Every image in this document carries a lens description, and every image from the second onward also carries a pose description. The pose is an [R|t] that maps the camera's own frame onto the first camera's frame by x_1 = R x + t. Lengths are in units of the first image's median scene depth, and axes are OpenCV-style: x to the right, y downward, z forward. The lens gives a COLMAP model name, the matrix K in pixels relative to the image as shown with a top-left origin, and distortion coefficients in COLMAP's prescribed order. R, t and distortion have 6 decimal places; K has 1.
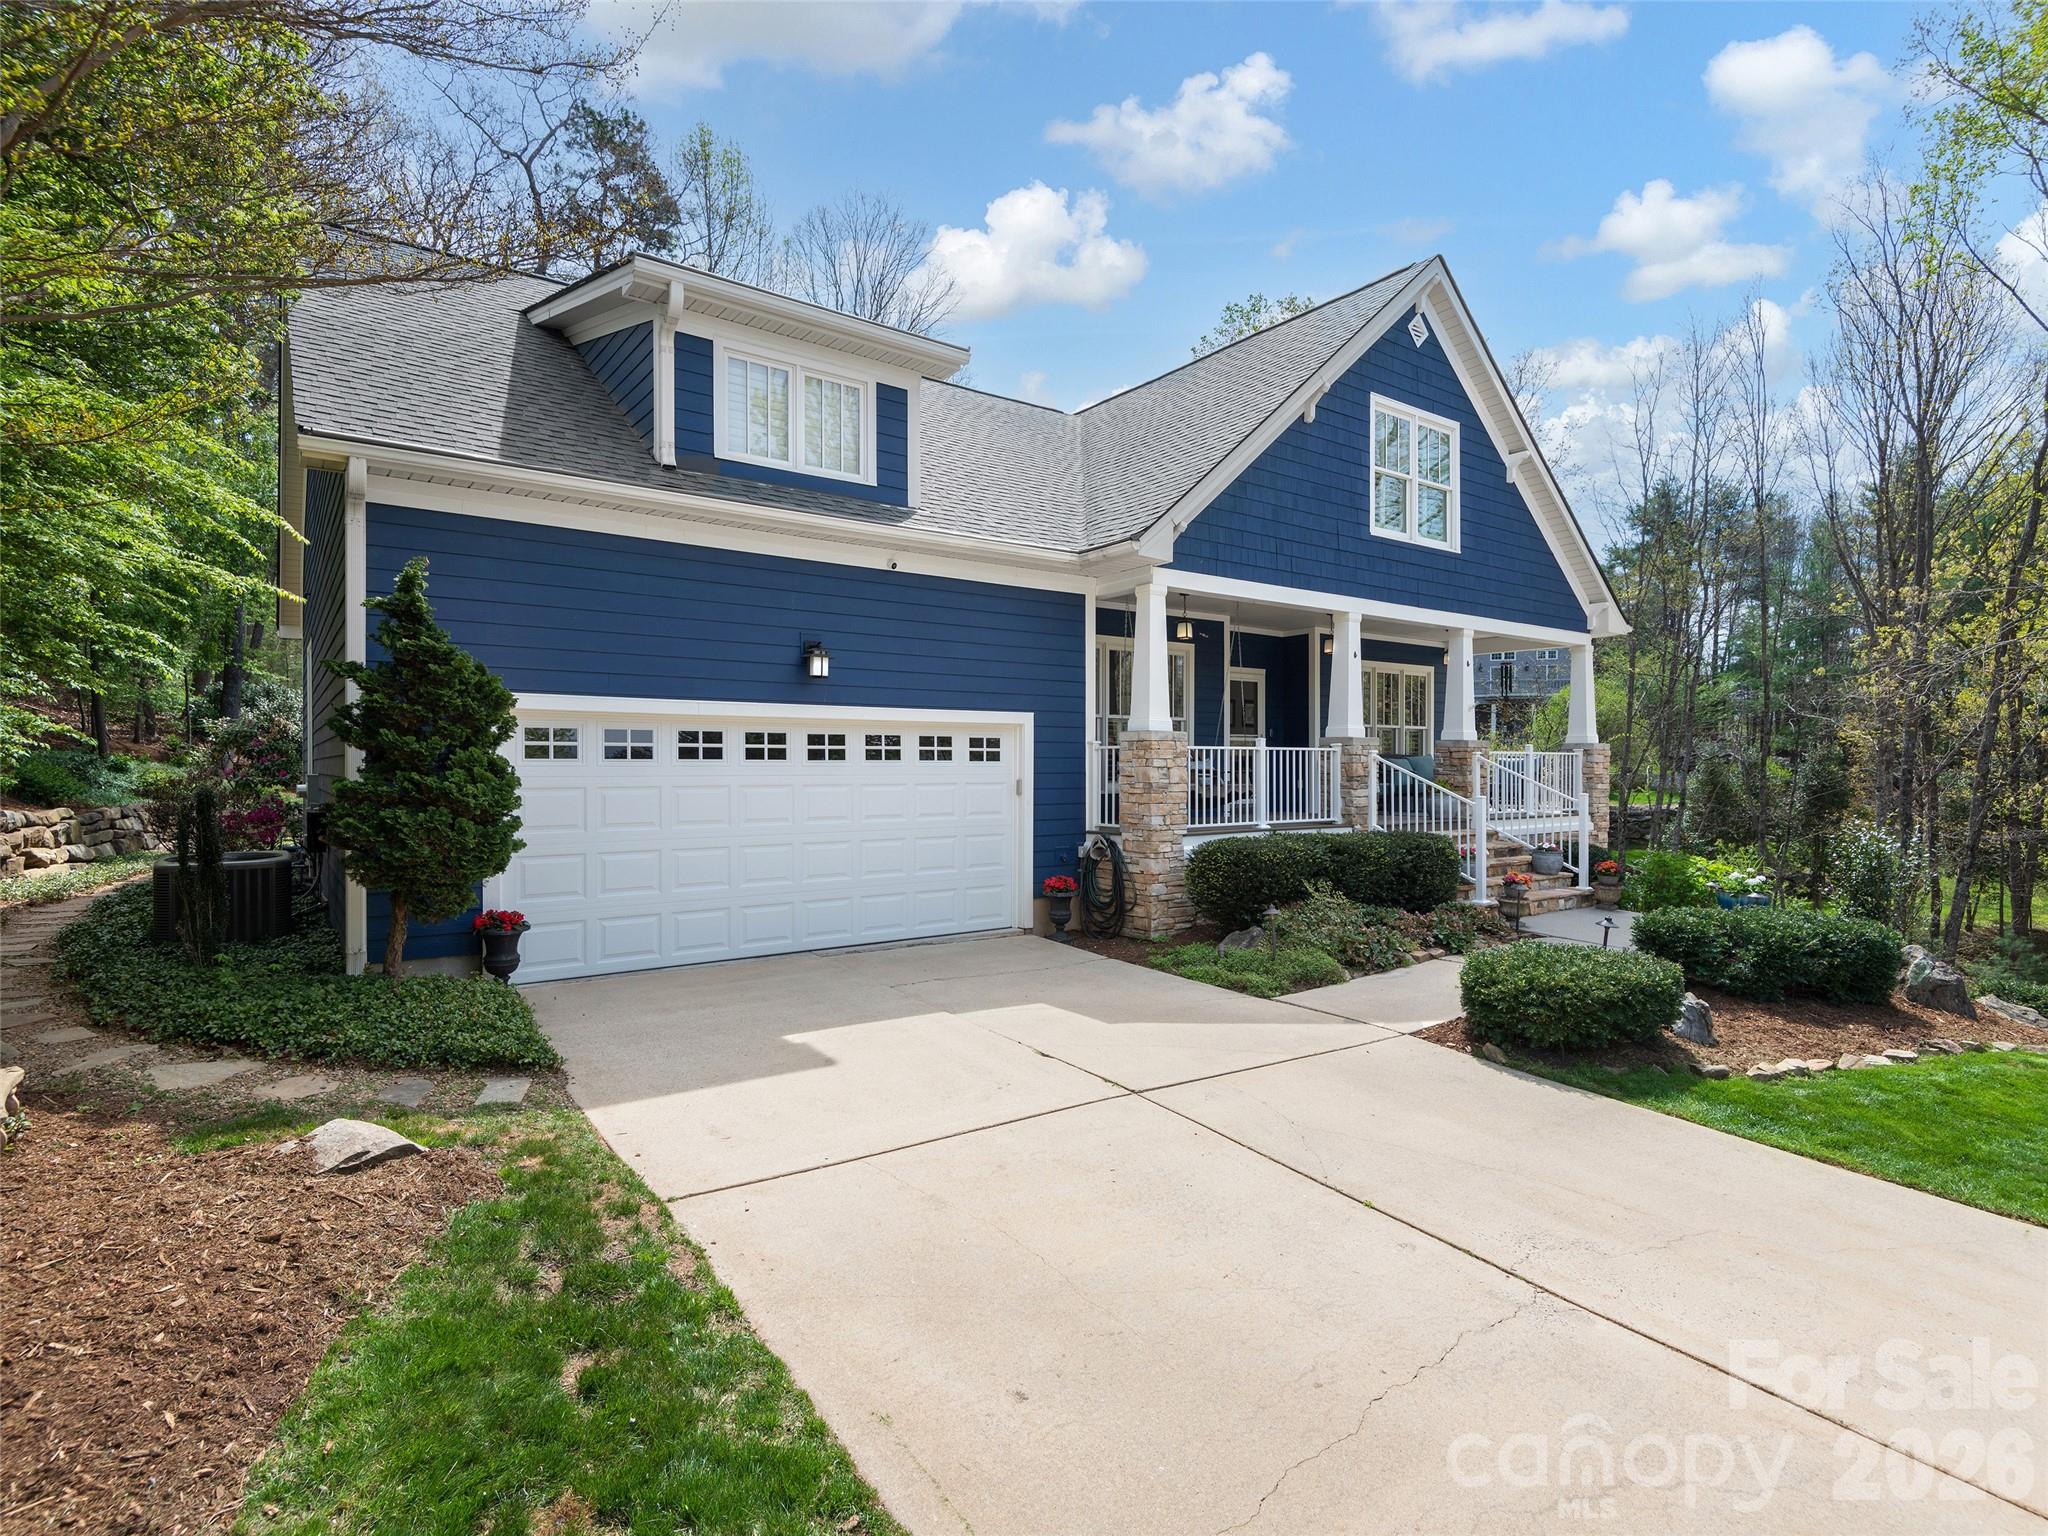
lens RADIAL K [[1052.7, 0, 1024.0], [0, 1052.7, 768.0], [0, 0, 1]] dist [0.001107, -0.000327]
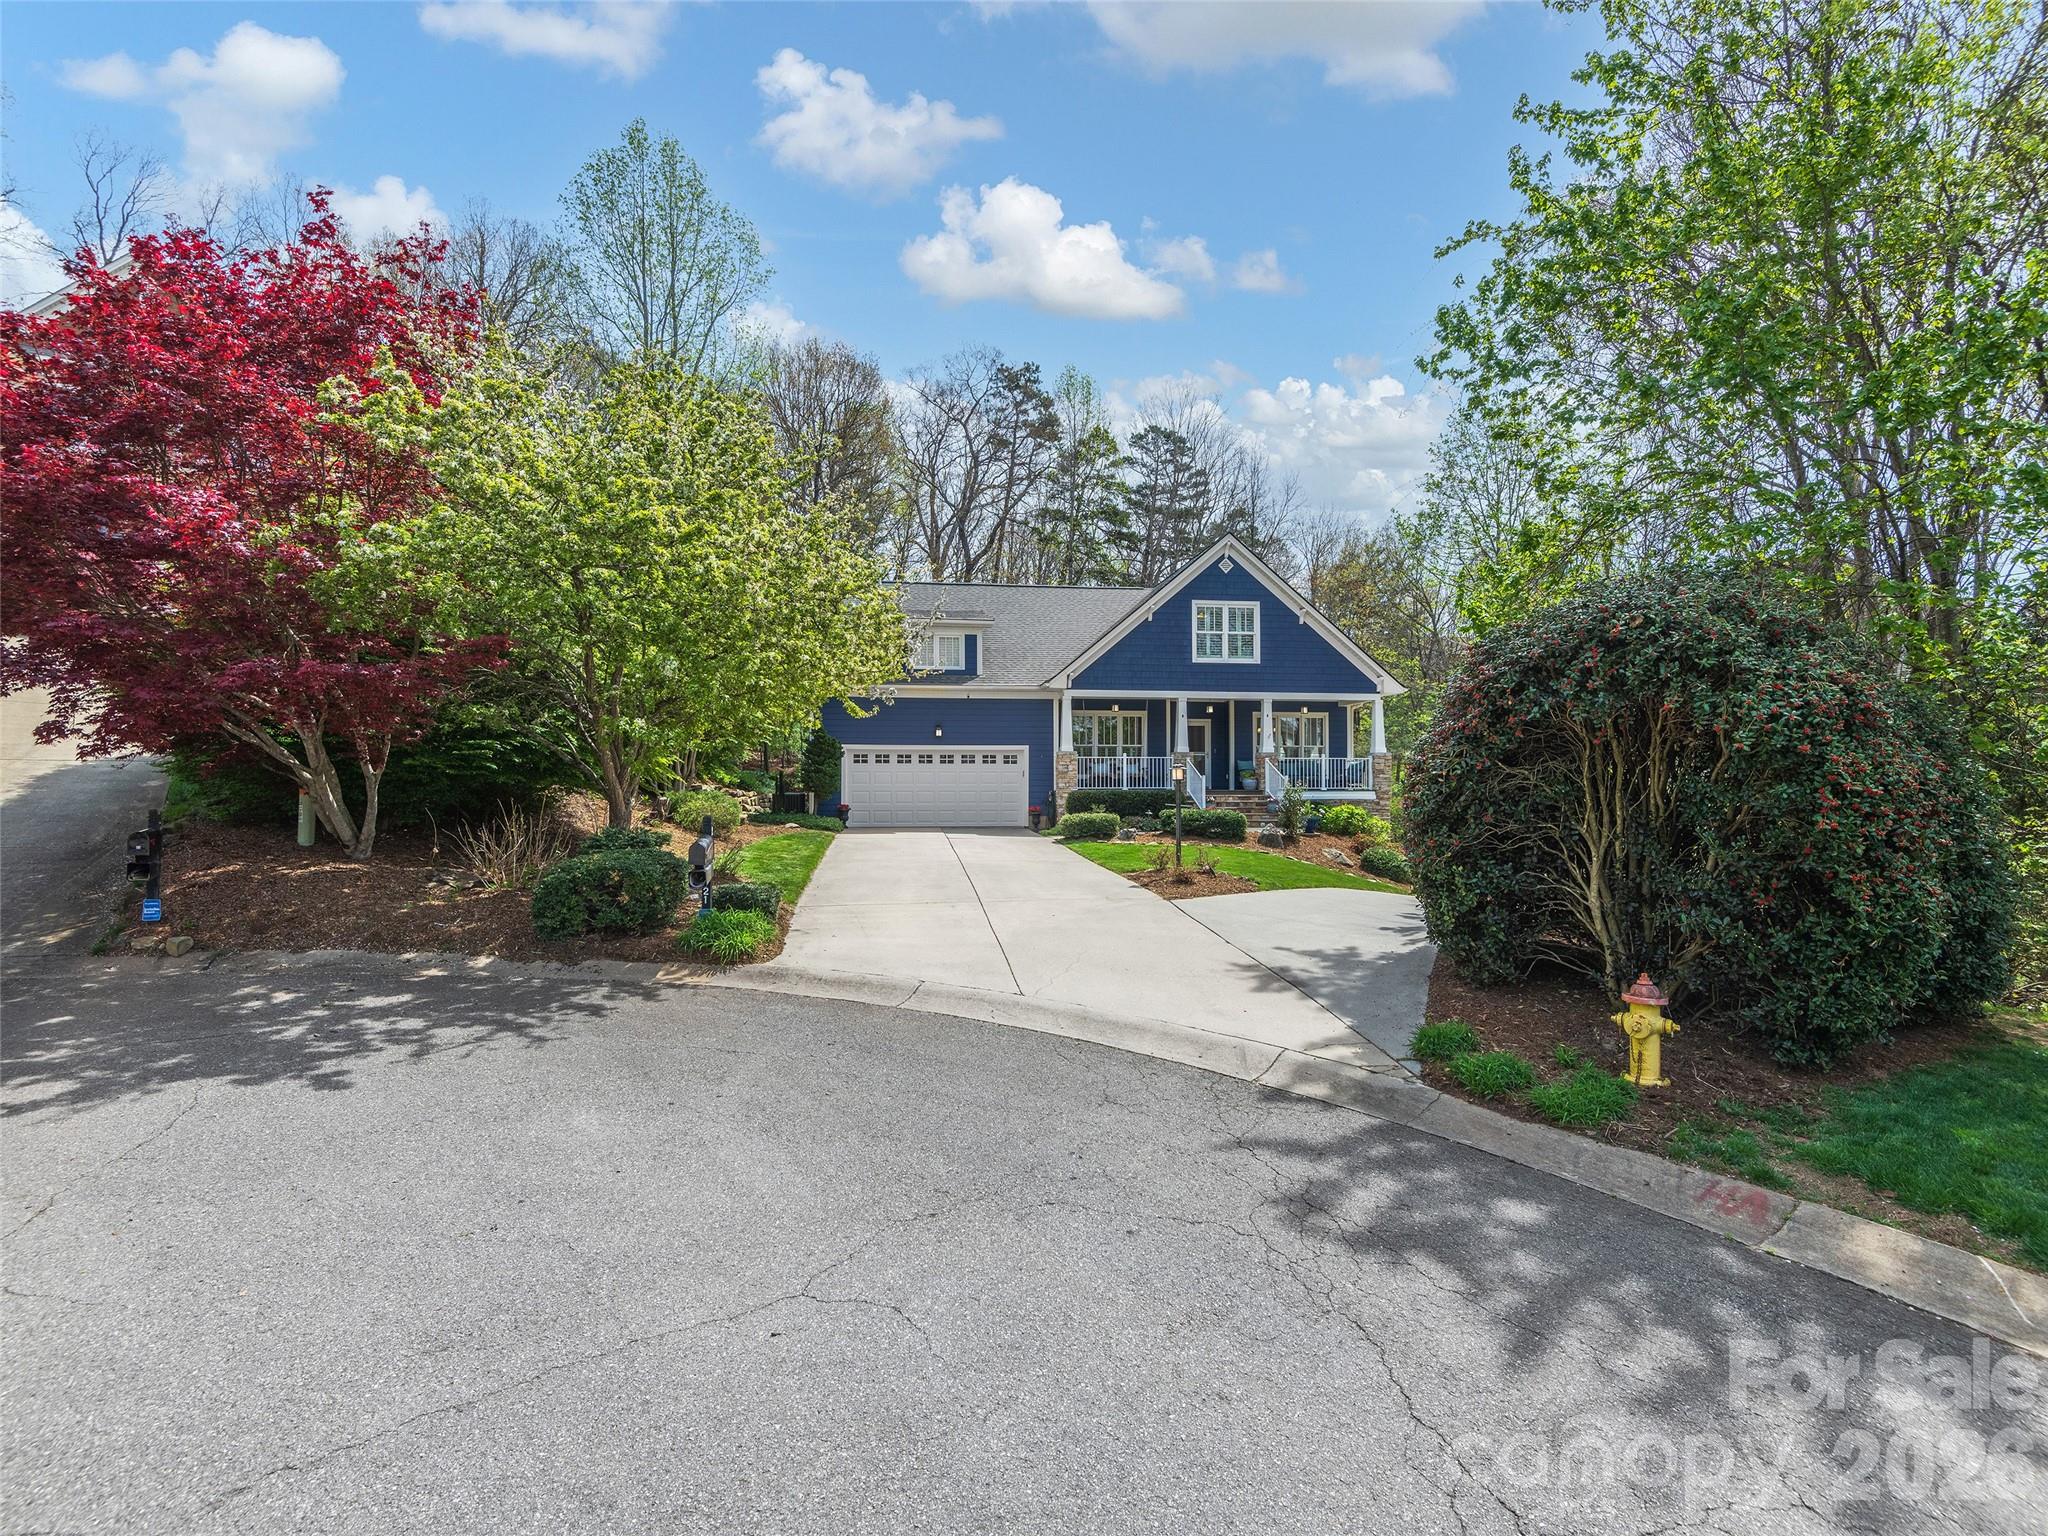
lens RADIAL K [[1052.7, 0, 1024.0], [0, 1052.7, 768.0], [0, 0, 1]] dist [0.001107, -0.000327]
pose [[0.881496, -0.013095, -0.472010, 1.082978], [0.001339, 0.999681, -0.025233, 0.062380], [0.472190, 0.021611, 0.881232, -1.171186]]
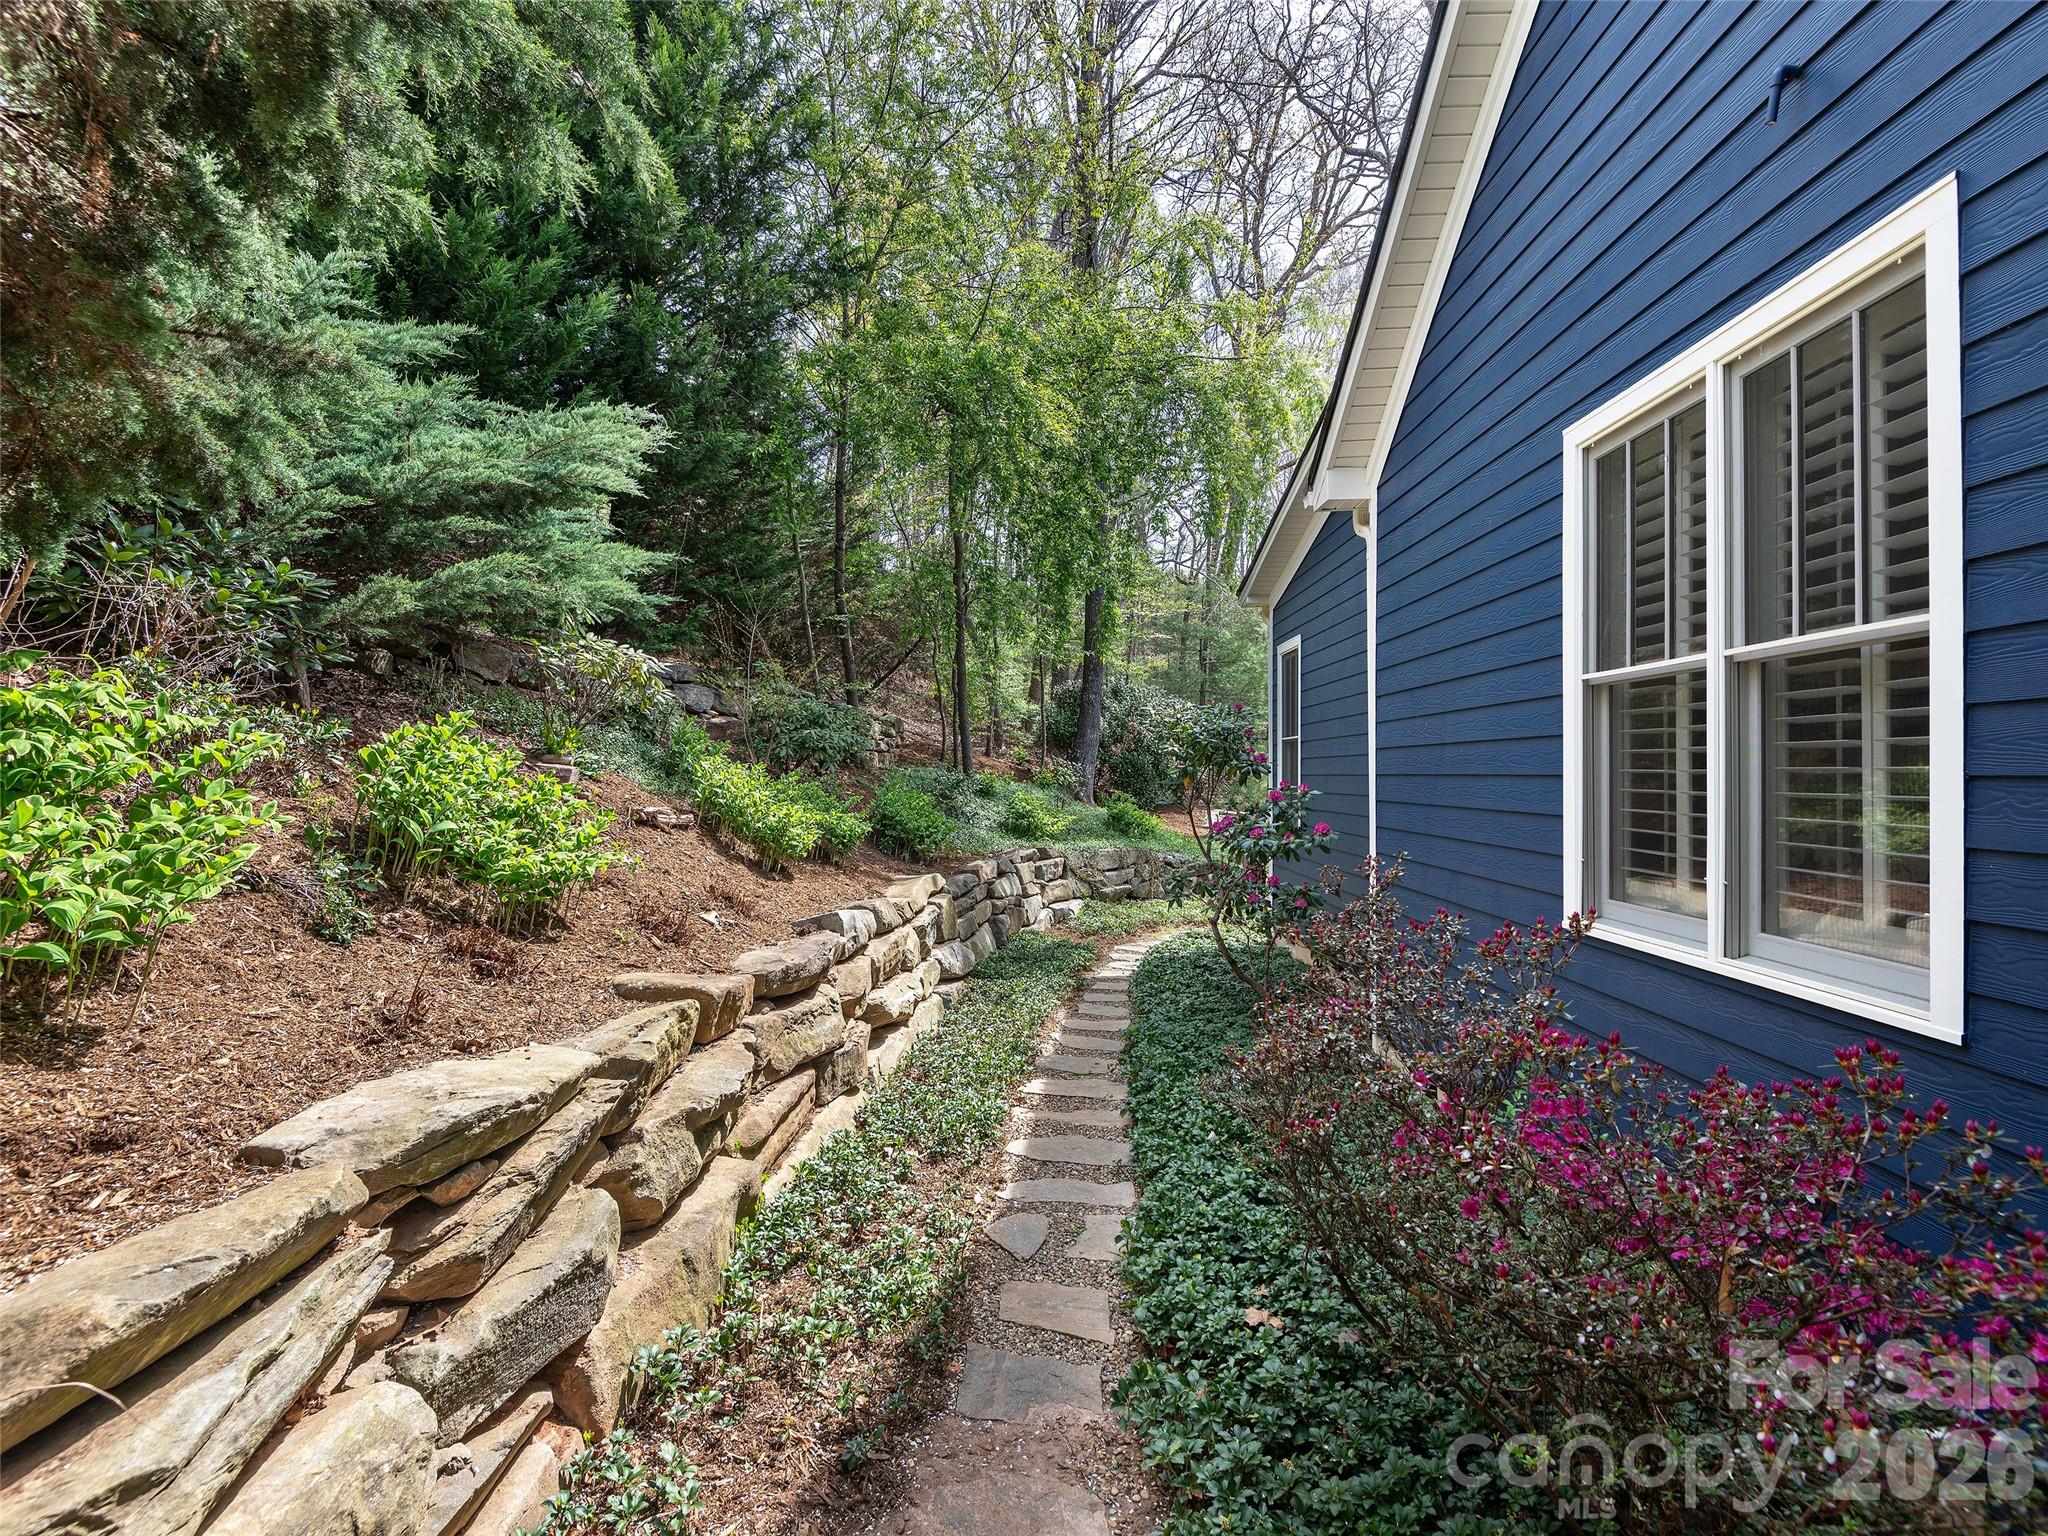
lens RADIAL K [[1052.7, 0, 1024.0], [0, 1052.7, 768.0], [0, 0, 1]] dist [0.001107, -0.000327]
pose [[0.799750, -0.003861, -0.600321, -0.764851], [0.000274, 0.999982, -0.006066, -0.022767], [0.600333, 0.004687, 0.799736, 0.829104]]
